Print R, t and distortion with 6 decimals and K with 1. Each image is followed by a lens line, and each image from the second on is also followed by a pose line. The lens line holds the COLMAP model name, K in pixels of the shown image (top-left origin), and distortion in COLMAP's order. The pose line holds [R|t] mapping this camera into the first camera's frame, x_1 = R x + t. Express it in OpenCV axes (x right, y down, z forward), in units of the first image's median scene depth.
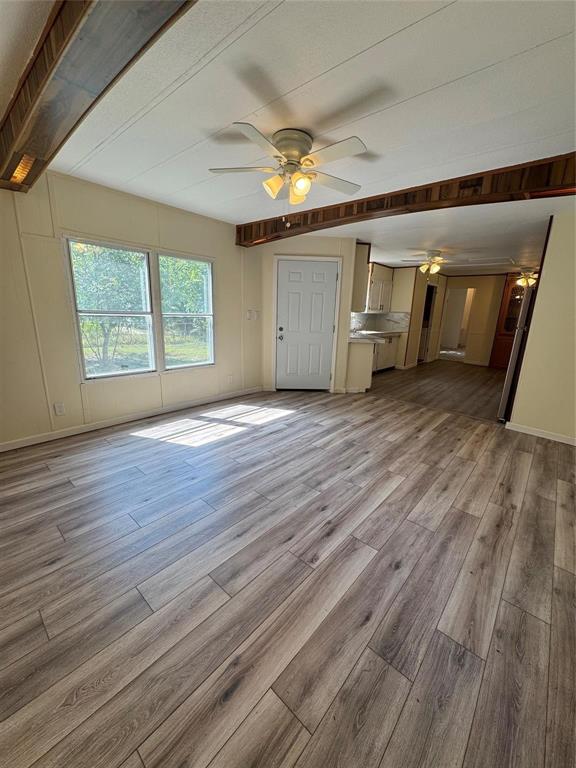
lens RADIAL K [[306.3, 0, 288.9], [0, 306.3, 385.0], [0, 0, 1]] dist [-0.003033, -0.000556]
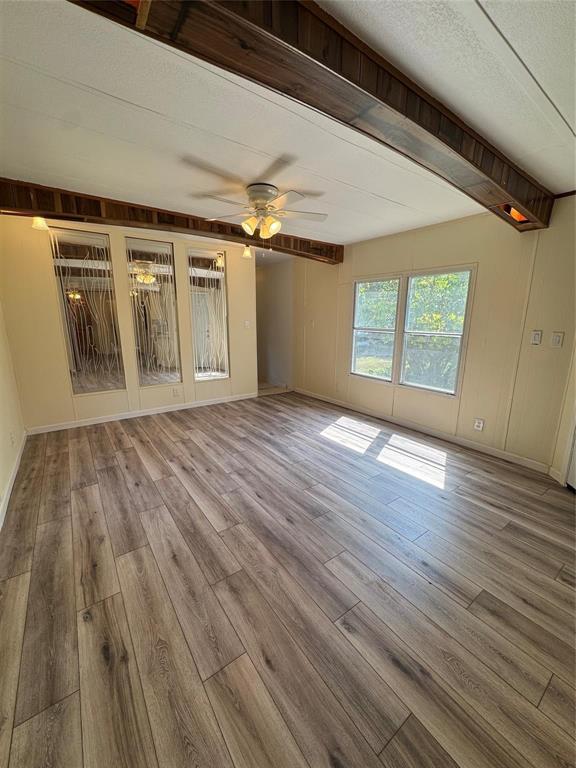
lens RADIAL K [[306.3, 0, 288.9], [0, 306.3, 383.8], [0, 0, 1]] dist [-0.003033, -0.000556]
pose [[-0.220444, 0.165783, -0.961208, 0.942540], [-0.253905, 0.941724, 0.220654, -0.249606], [0.941773, 0.292697, -0.165504, 1.089199]]
